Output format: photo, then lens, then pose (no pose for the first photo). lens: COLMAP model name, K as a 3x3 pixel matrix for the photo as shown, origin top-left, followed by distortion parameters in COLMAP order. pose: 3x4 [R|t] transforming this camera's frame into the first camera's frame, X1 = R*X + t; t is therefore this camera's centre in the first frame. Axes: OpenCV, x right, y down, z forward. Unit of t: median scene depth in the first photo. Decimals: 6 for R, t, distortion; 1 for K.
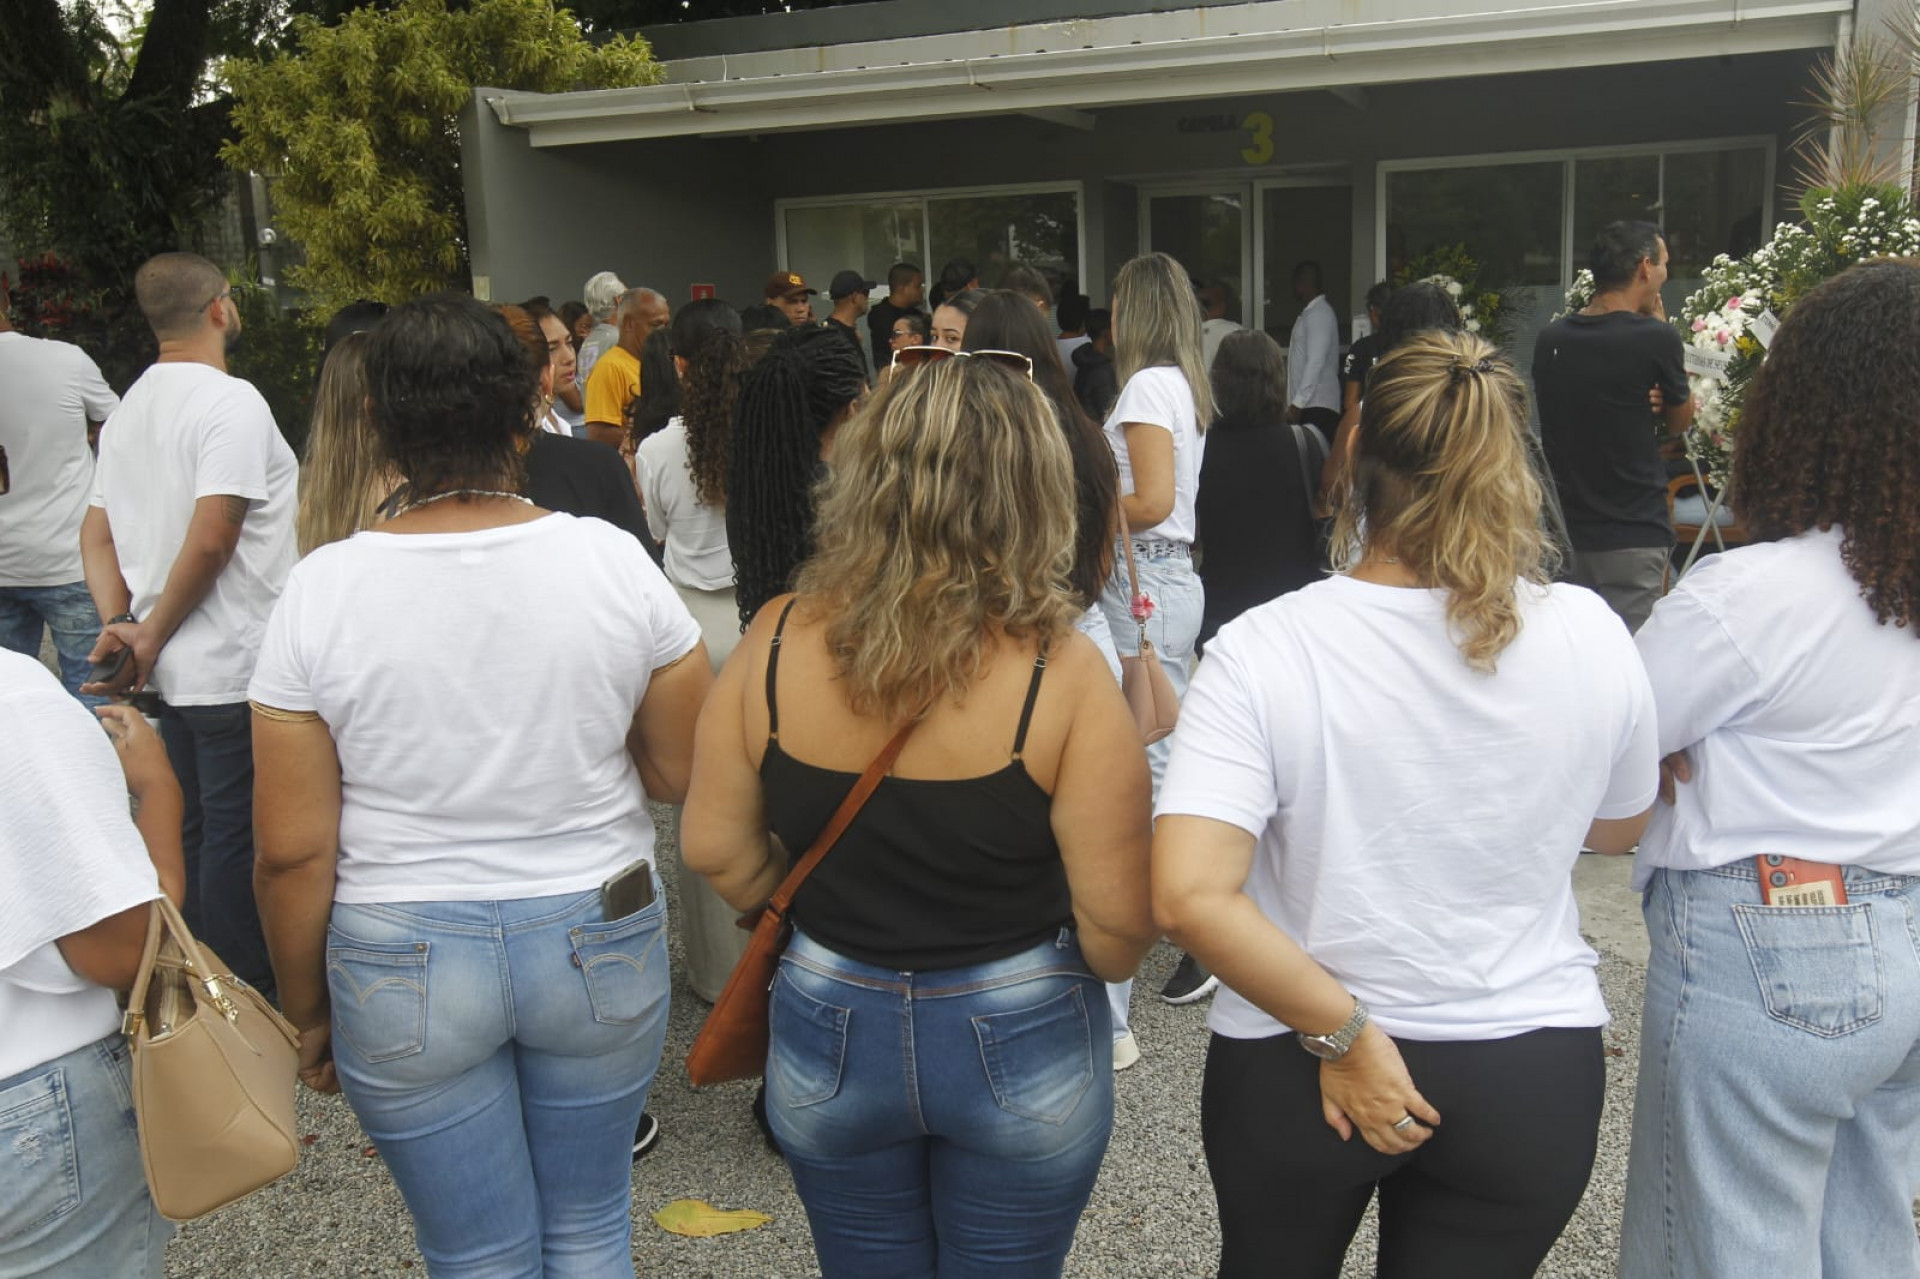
lens RADIAL K [[1741.4, 0, 959.2], [0, 1741.4, 594.2], [0, 0, 1]] dist [0.056954, 0.021291]
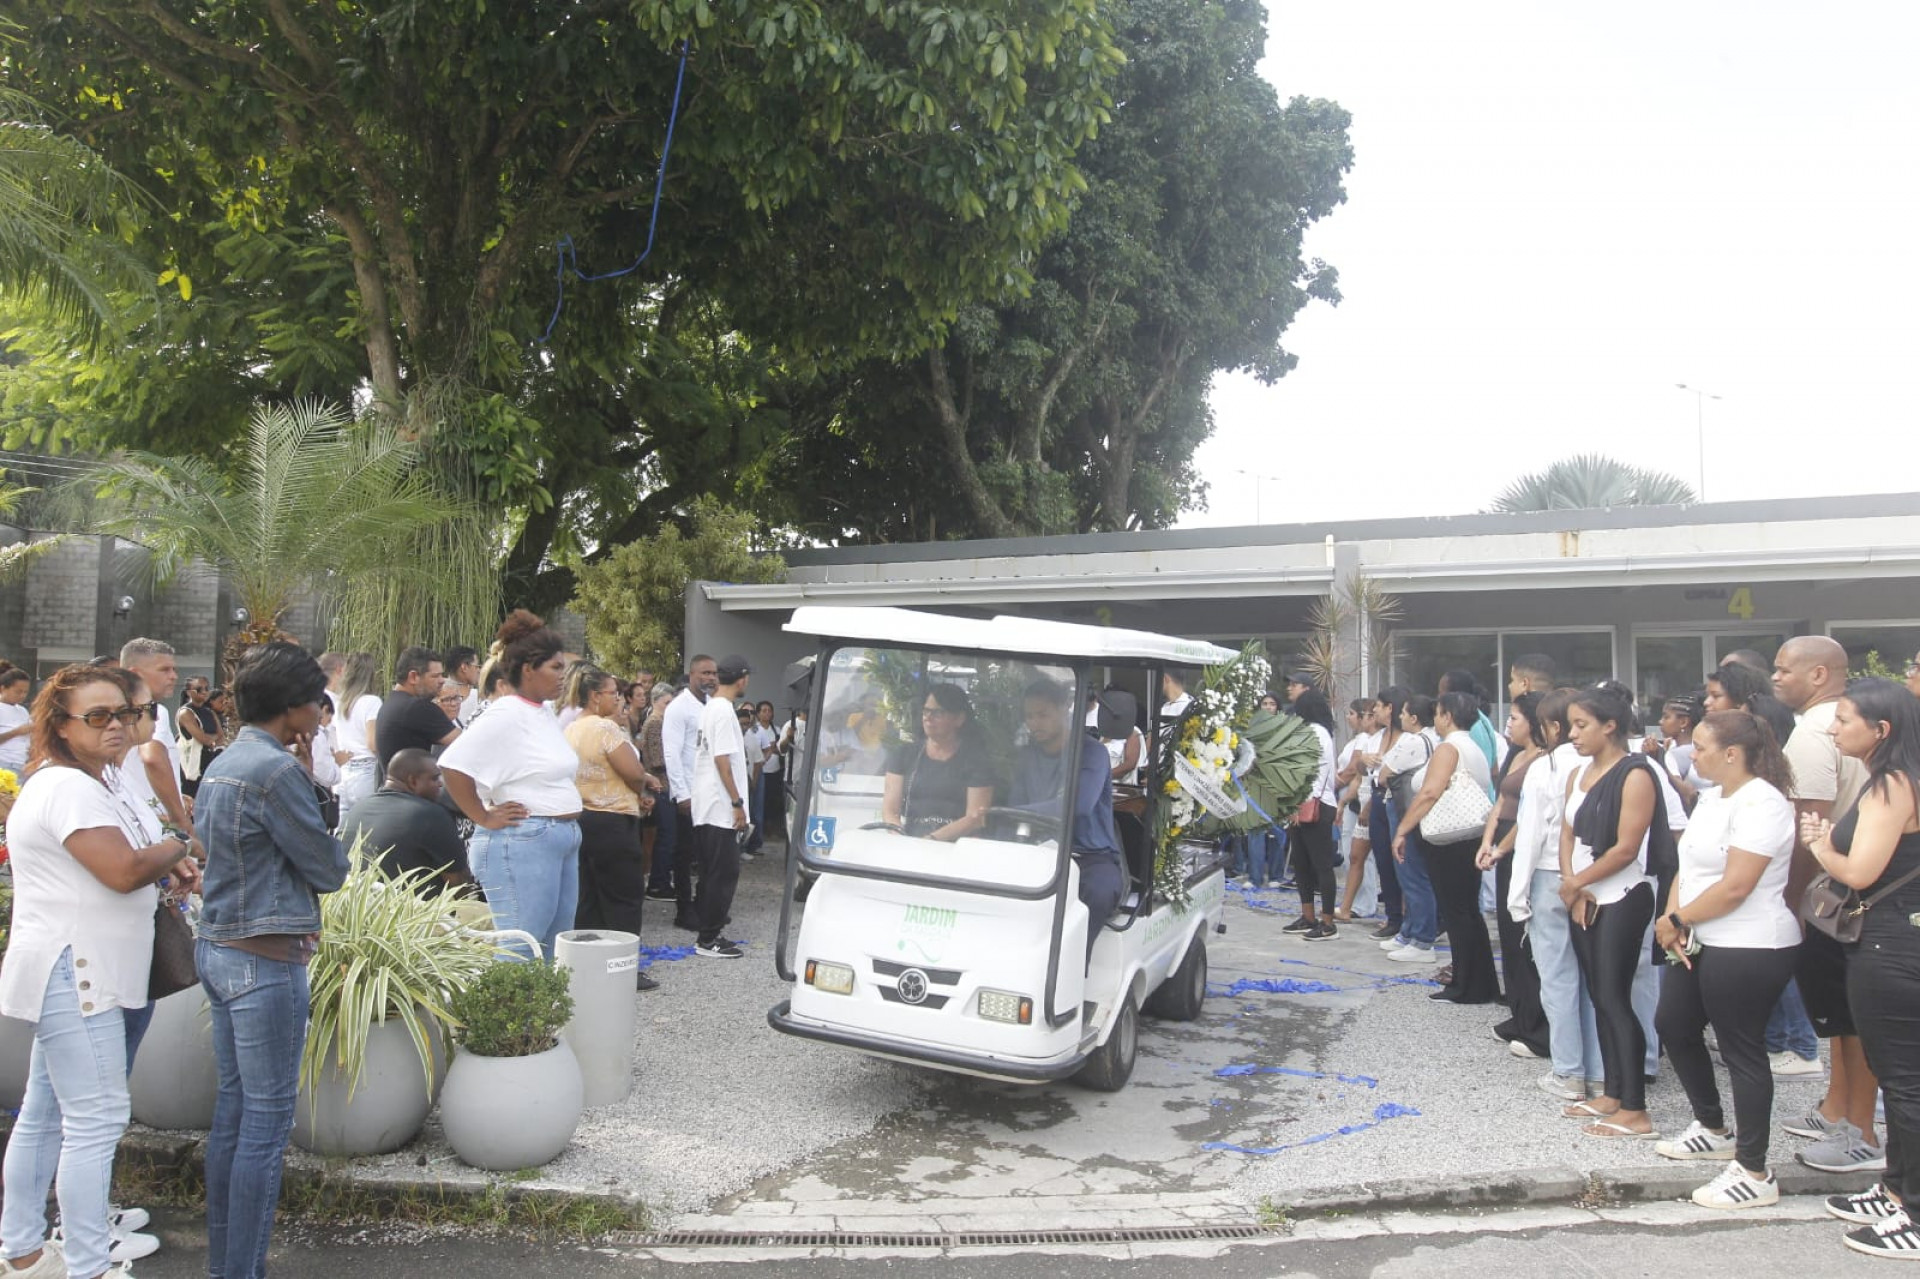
lens RADIAL K [[1446.9, 0, 965.2], [0, 1446.9, 613.5], [0, 0, 1]] dist [0.004261, -0.001473]
pose [[0.996501, 0.043248, -0.071523, 0.132413], [-0.059518, 0.967963, -0.243937, 0.117560], [0.058682, 0.247340, 0.967150, -0.495978]]
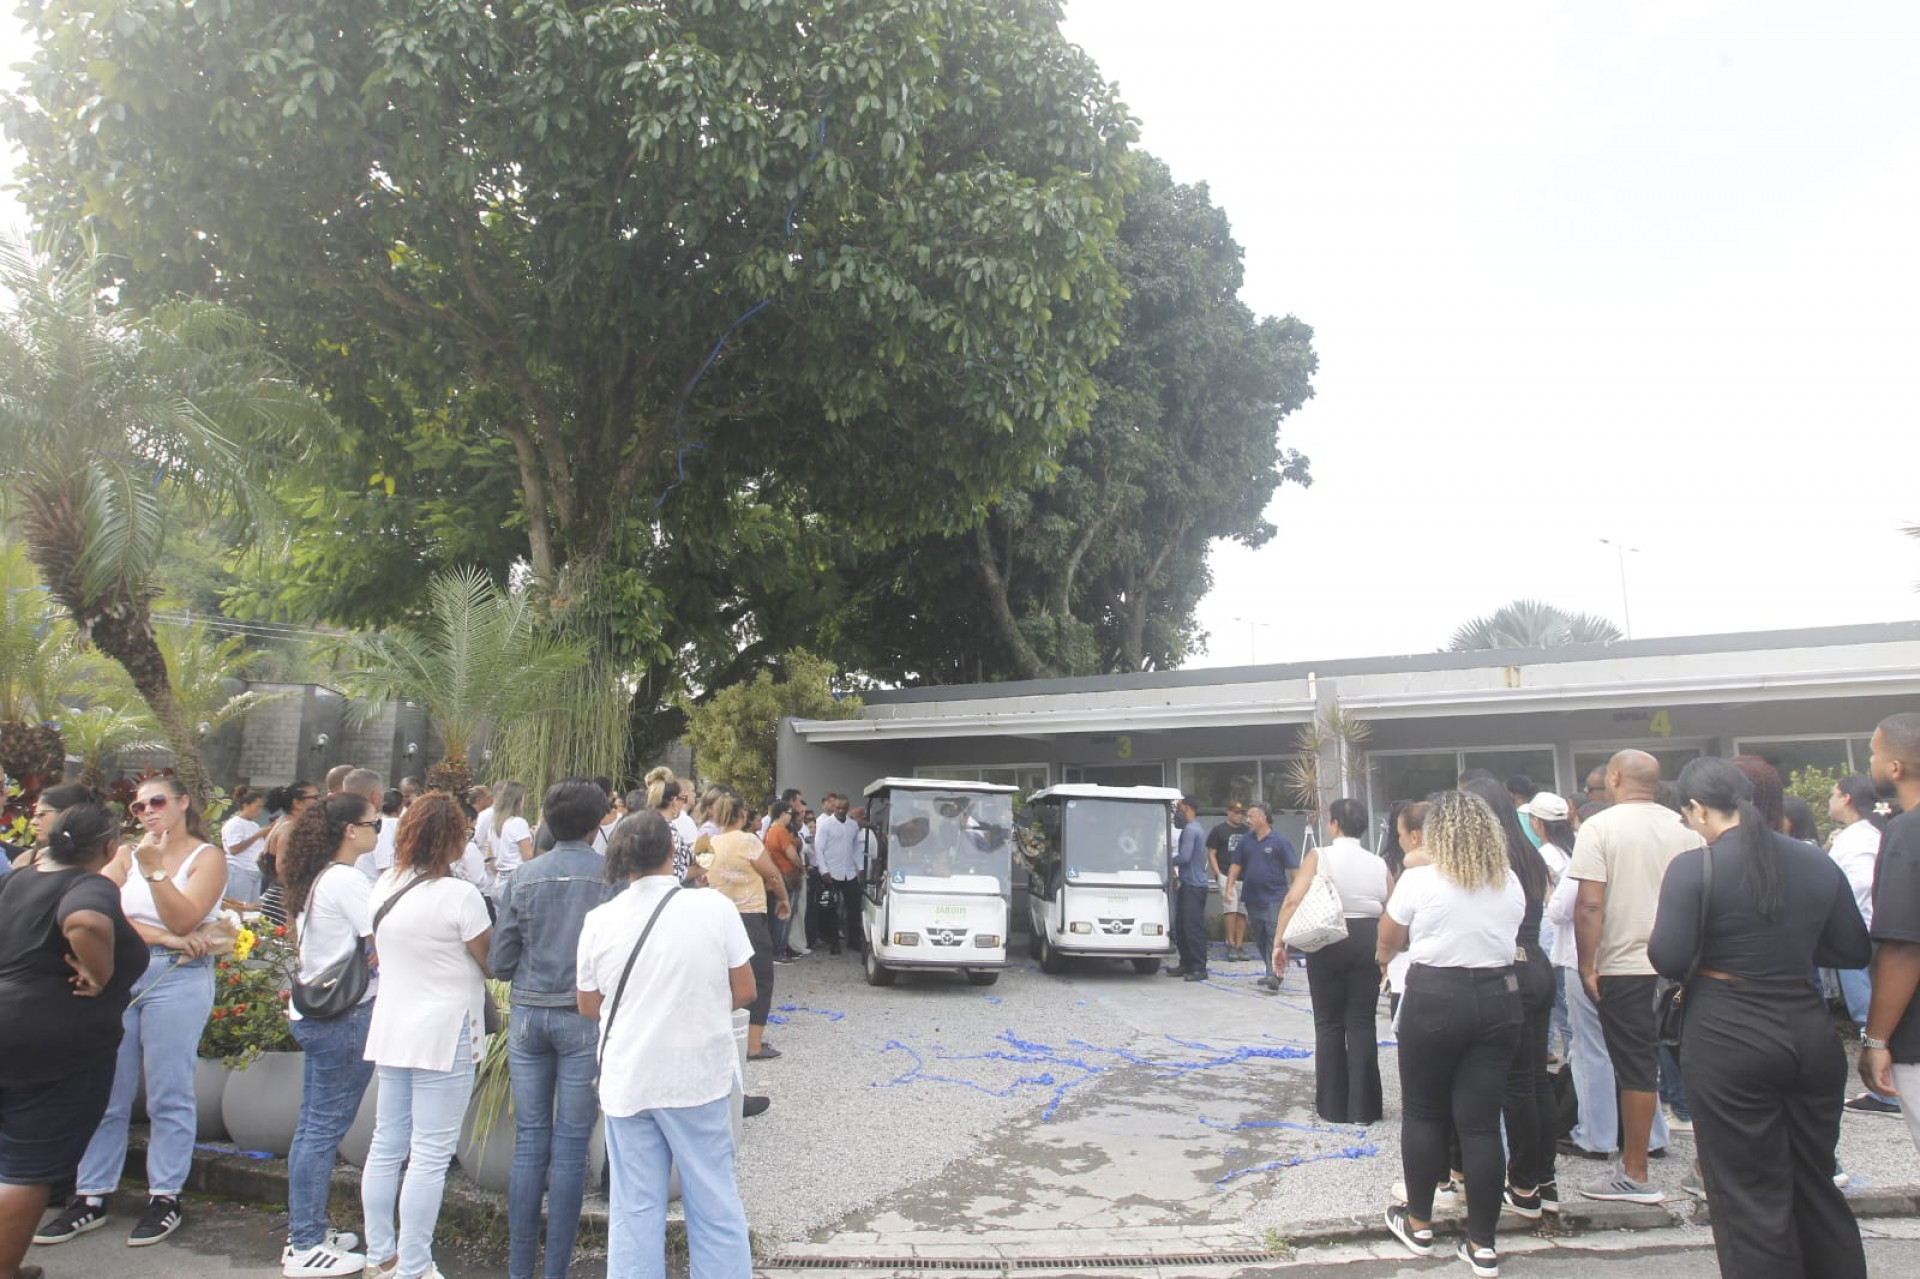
lens RADIAL K [[1264.1, 0, 954.3], [0, 1264.1, 595.3], [0, 0, 1]] dist [-0.091296, 0.107050]
pose [[0.993502, 0.018674, -0.112271, 0.129371], [-0.057400, 0.934016, -0.352591, 0.144367], [0.098279, 0.356744, 0.929018, -0.600721]]
